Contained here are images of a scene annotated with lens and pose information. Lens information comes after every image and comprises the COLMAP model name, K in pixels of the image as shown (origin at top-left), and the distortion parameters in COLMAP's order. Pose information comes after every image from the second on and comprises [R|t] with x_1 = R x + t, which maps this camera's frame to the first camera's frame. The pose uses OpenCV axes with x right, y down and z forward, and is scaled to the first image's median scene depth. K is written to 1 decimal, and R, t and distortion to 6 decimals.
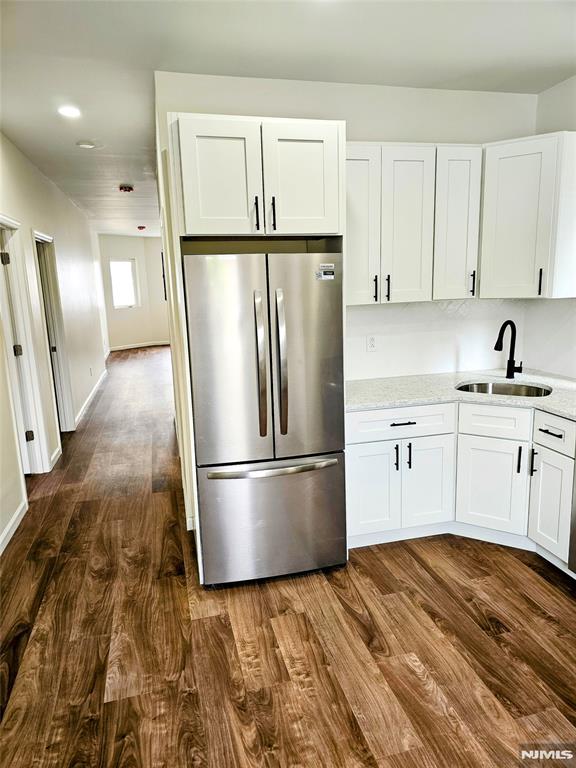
lens RADIAL K [[518.5, 0, 290.2], [0, 518.5, 382.1], [0, 0, 1]] dist [0.063639, -0.031029]
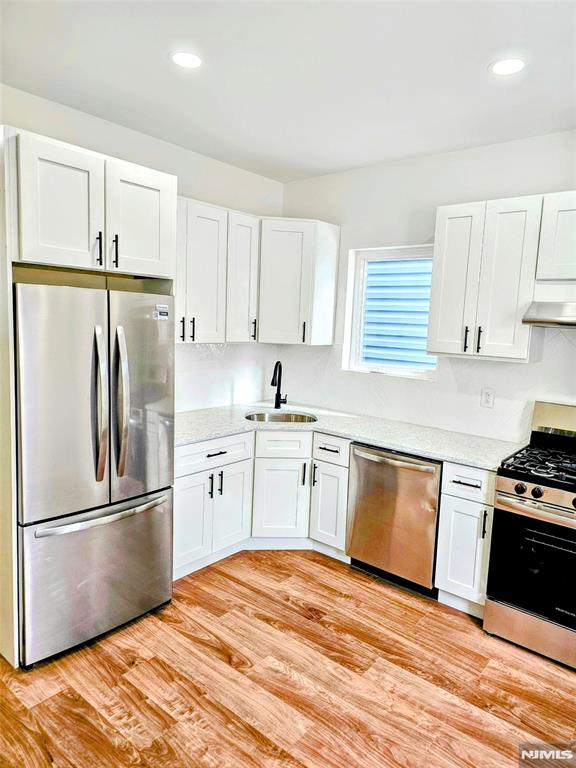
lens RADIAL K [[518.5, 0, 290.2], [0, 518.5, 382.1], [0, 0, 1]] dist [0.063639, -0.031029]
pose [[0.811189, -0.009347, 0.584709, -0.335413], [0.046652, 0.997720, -0.048774, -0.011740], [-0.582920, 0.066843, 0.809776, 0.021271]]
